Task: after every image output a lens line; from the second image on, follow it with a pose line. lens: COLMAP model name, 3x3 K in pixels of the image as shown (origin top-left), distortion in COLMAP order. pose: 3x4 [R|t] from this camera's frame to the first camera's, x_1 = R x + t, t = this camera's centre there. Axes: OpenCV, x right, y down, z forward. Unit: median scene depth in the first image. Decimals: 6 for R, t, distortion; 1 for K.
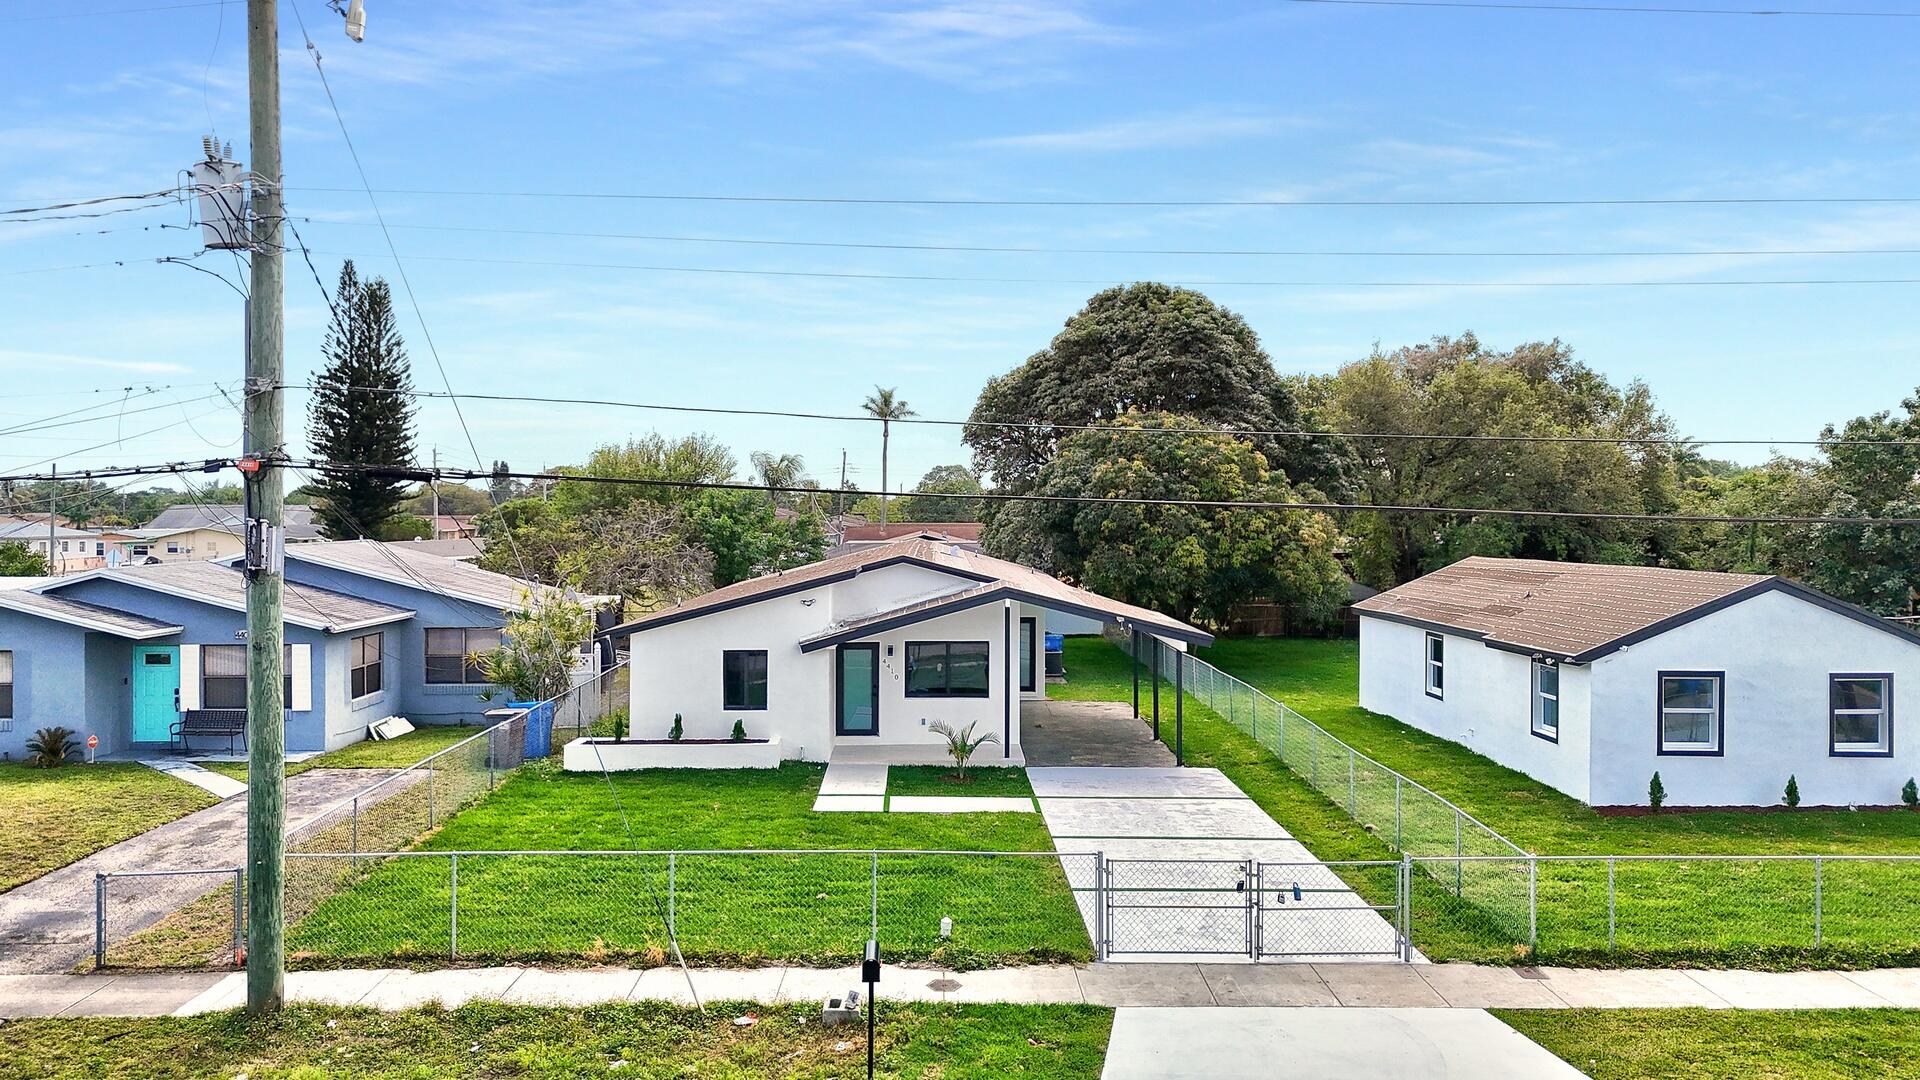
lens RADIAL K [[1434.9, 0, 956.2], [0, 1434.9, 537.0], [0, 0, 1]] dist [0.028366, -0.027268]
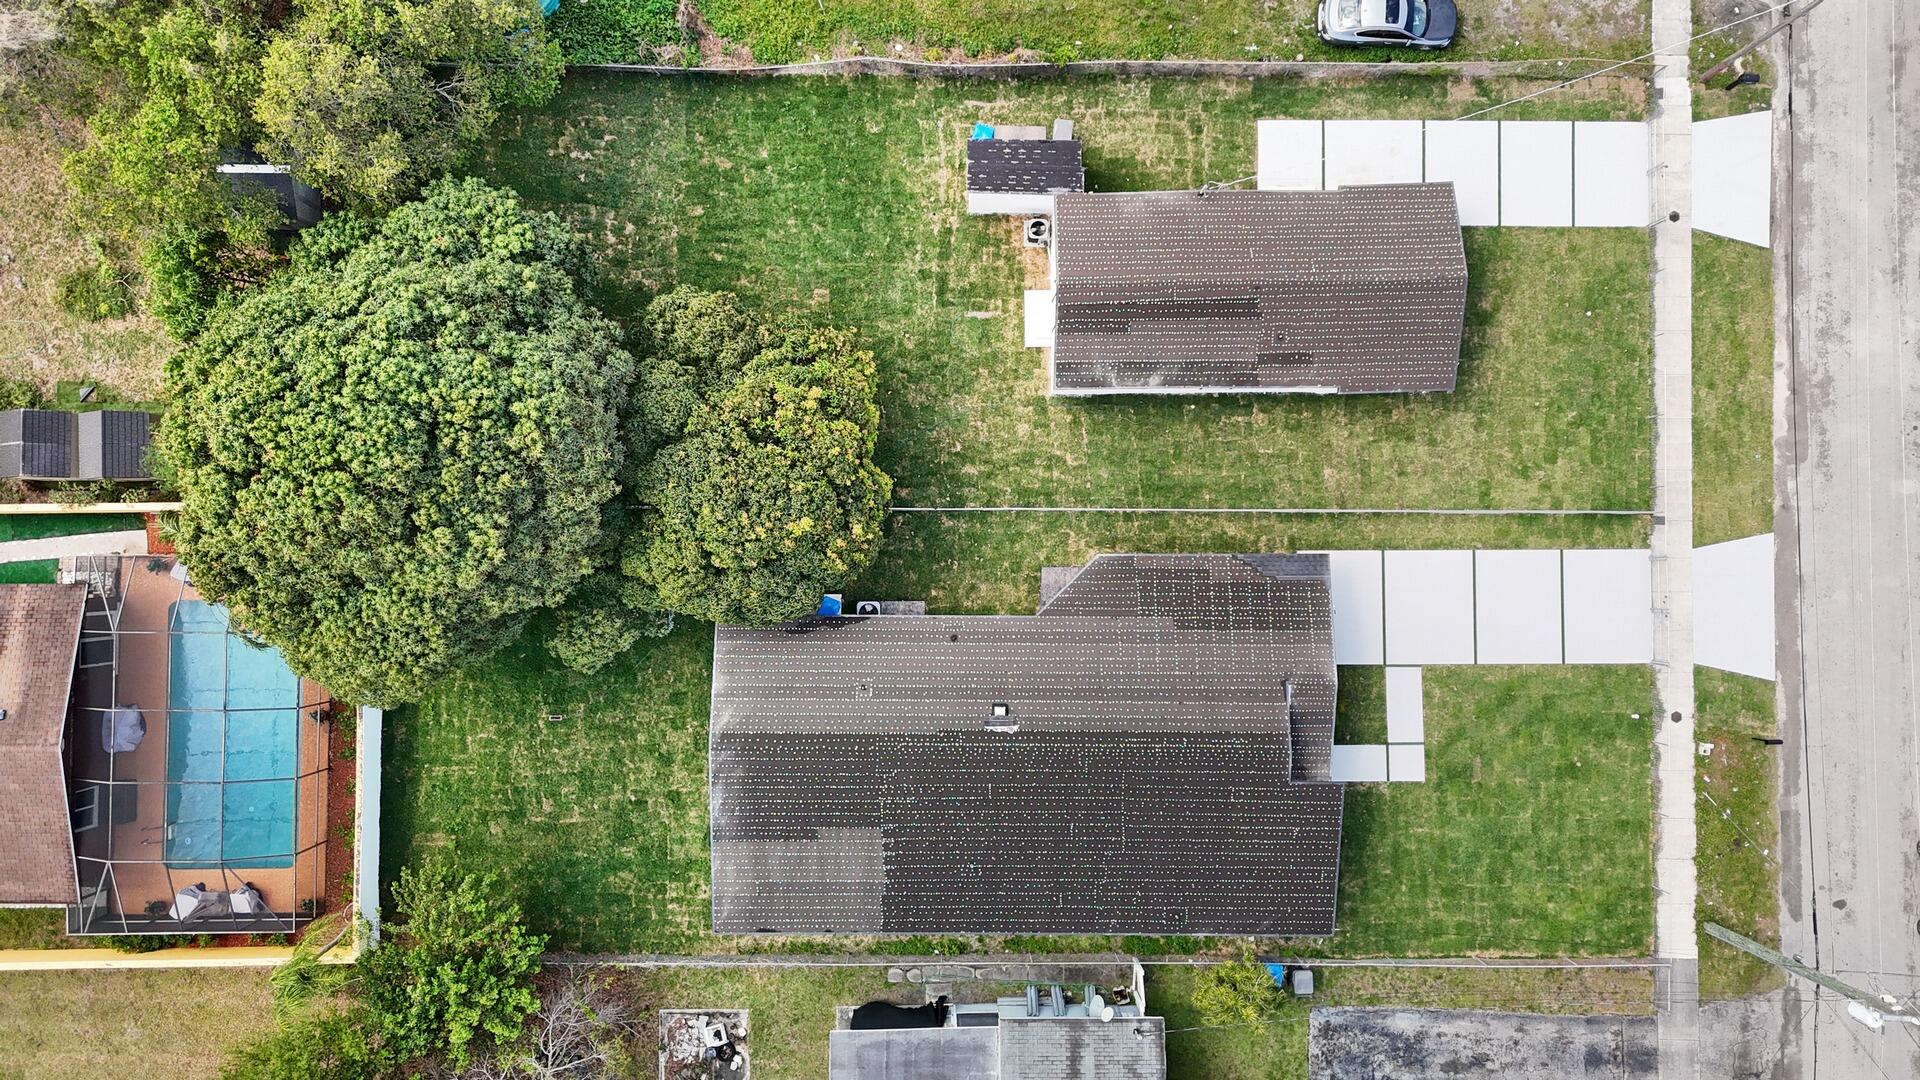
lens RADIAL K [[1434.9, 0, 960.0], [0, 1434.9, 552.8], [0, 0, 1]] dist [0.028366, -0.027268]
pose [[0.023973, -0.999279, 0.029440, 0.194436], [0.011048, 0.029712, 0.999497, -2.523762], [-0.999652, -0.023636, 0.011752, 2.258826]]
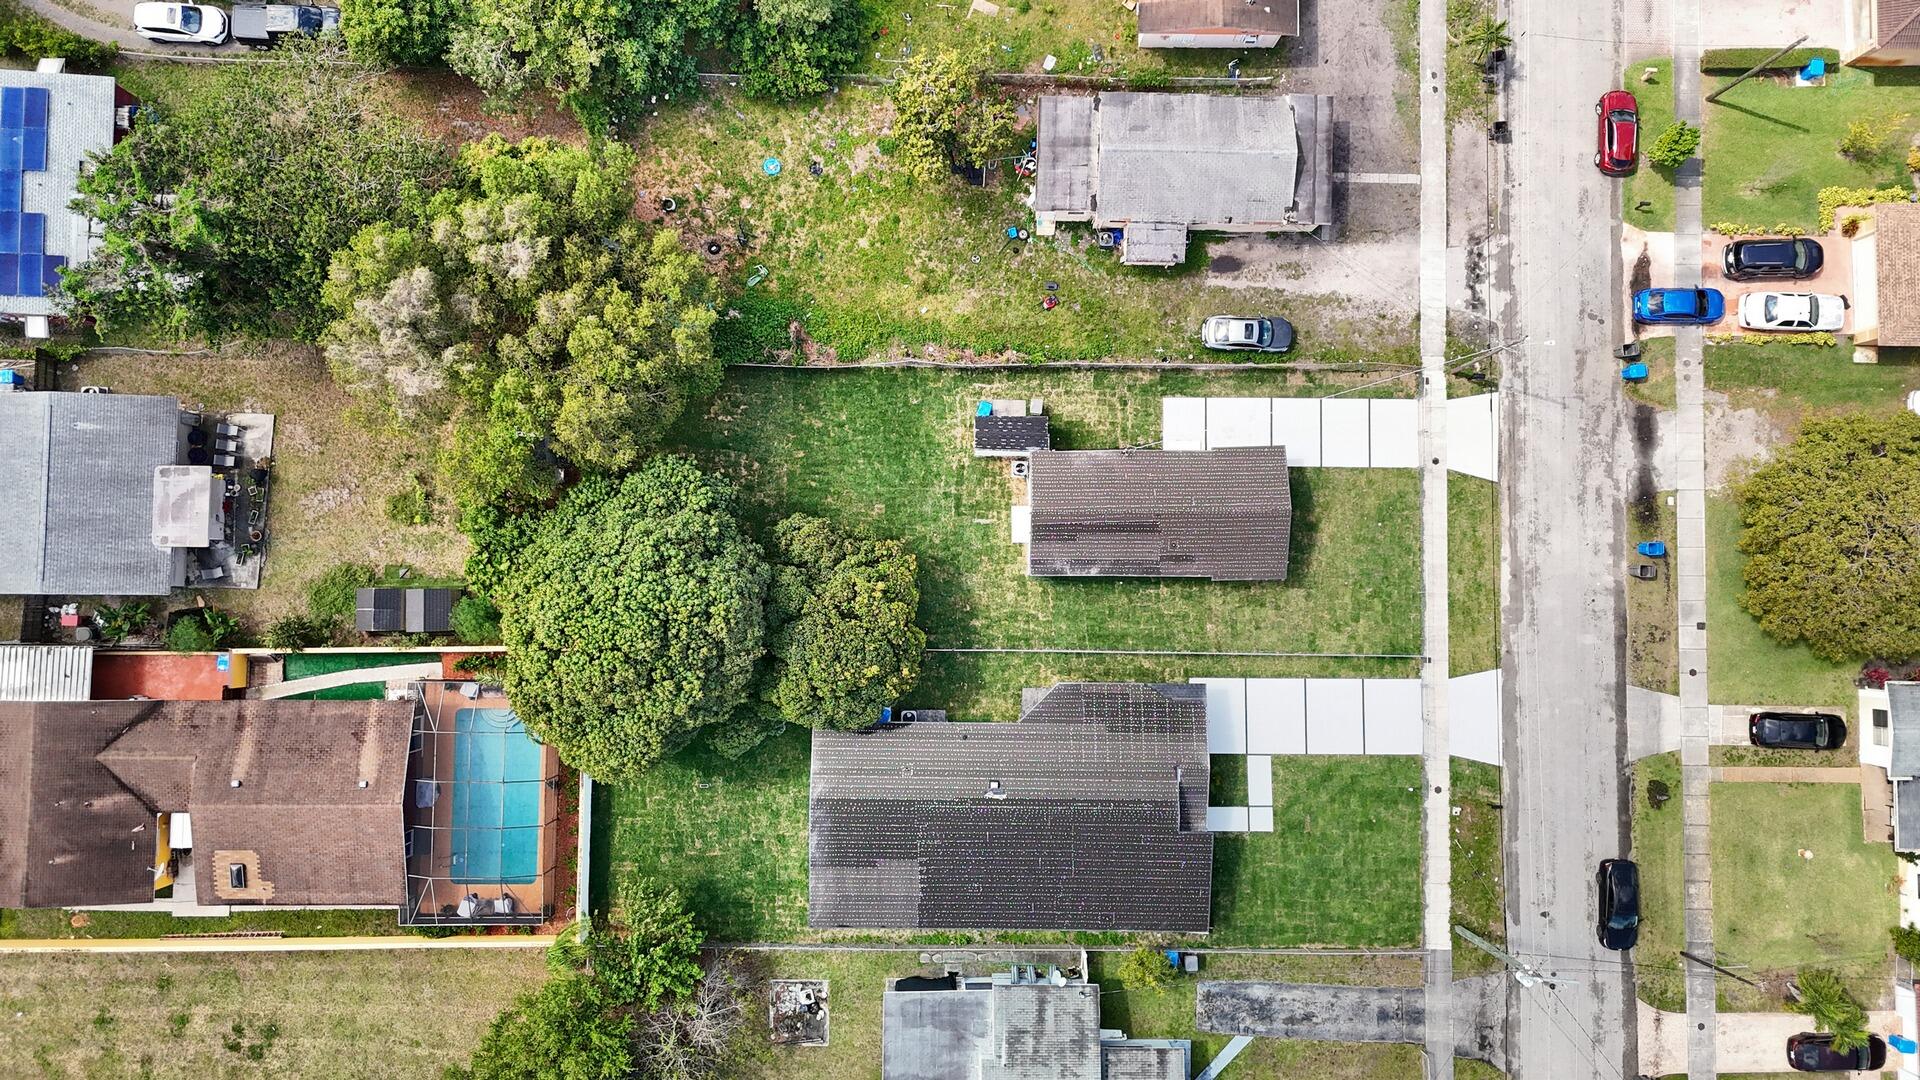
lens RADIAL K [[1434.9, 0, 956.8], [0, 1434.9, 523.3], [0, 0, 1]] dist [0.028366, -0.027268]
pose [[0.030331, -0.997028, 0.070813, 0.431450], [0.009192, 0.071121, 0.997425, -4.010748], [-0.999498, -0.029602, 0.011322, 2.292222]]
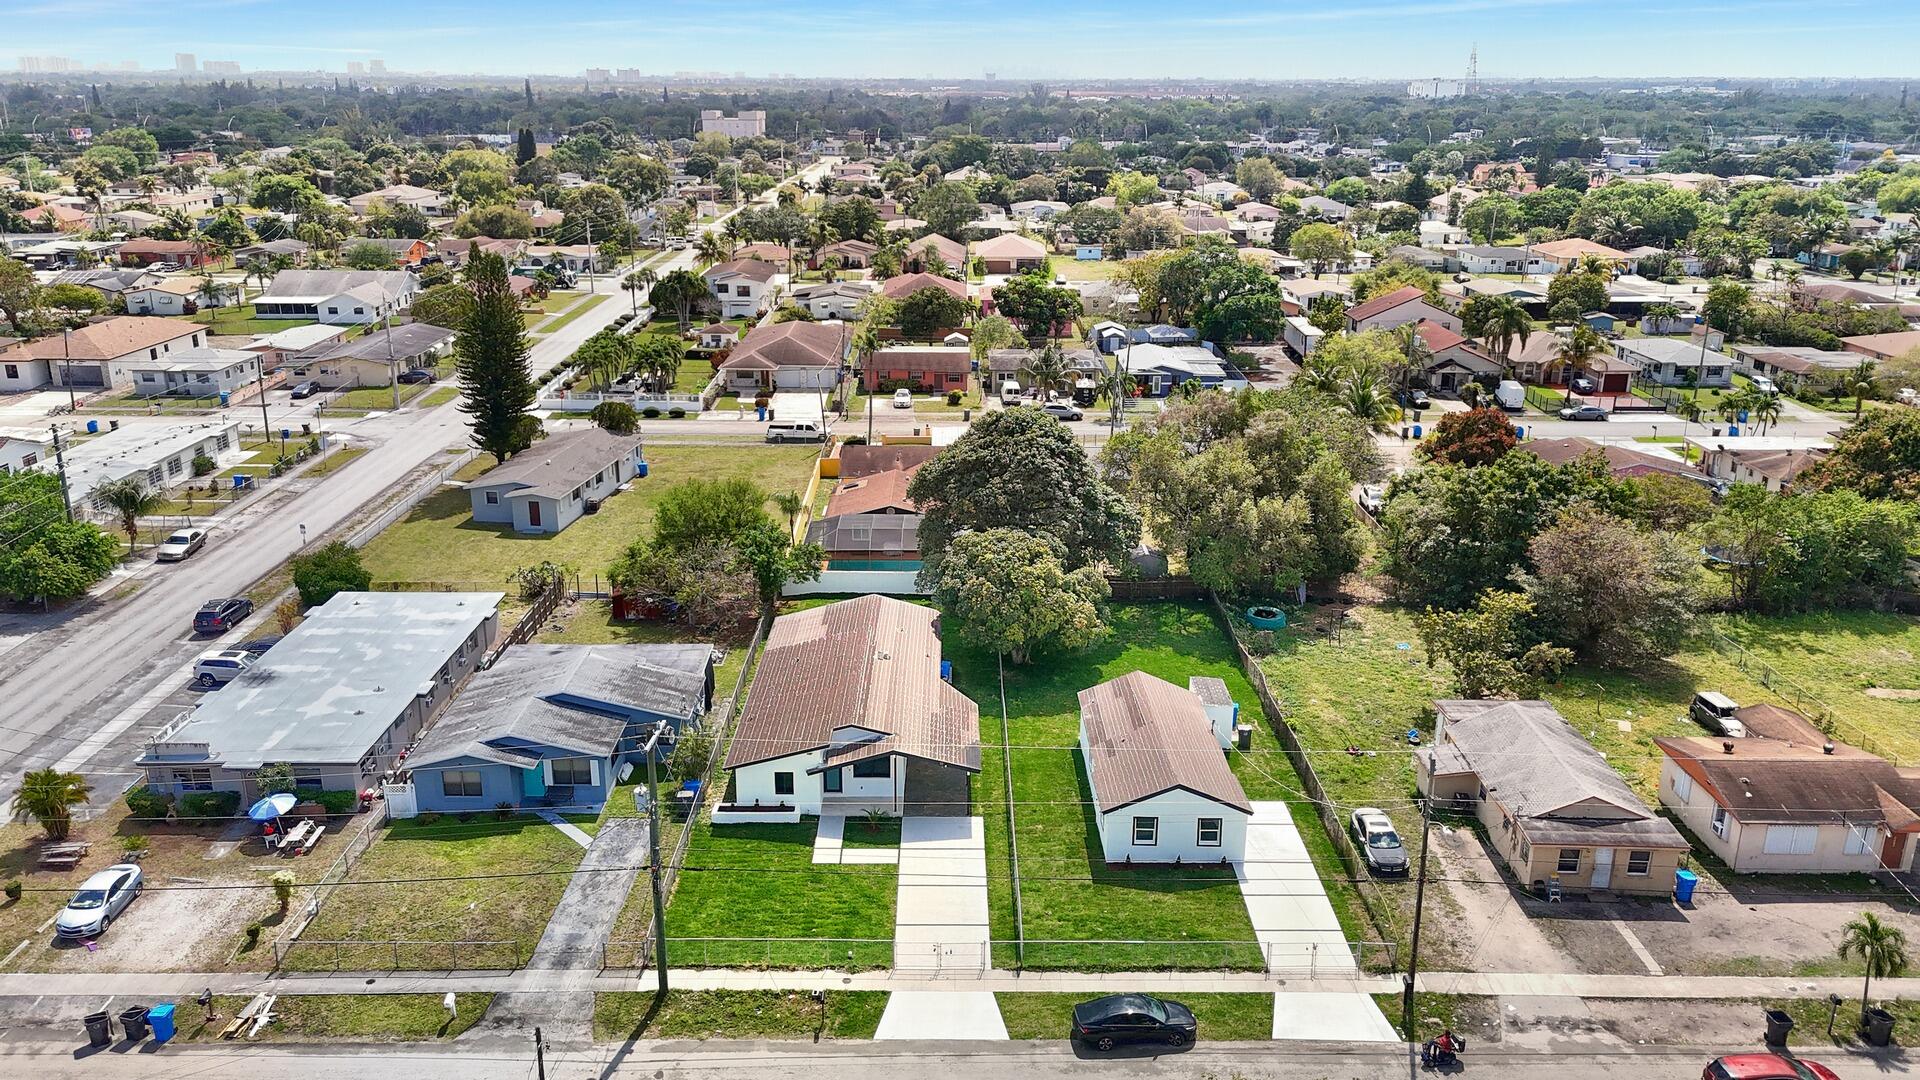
lens RADIAL K [[1434.9, 0, 968.2], [0, 1434.9, 538.1], [0, 0, 1]] dist [0.028366, -0.027268]
pose [[0.999939, 0.006606, -0.008803, 0.285669], [-0.003746, 0.956352, 0.292193, -1.605803], [0.010349, -0.292142, 0.956319, -1.881140]]
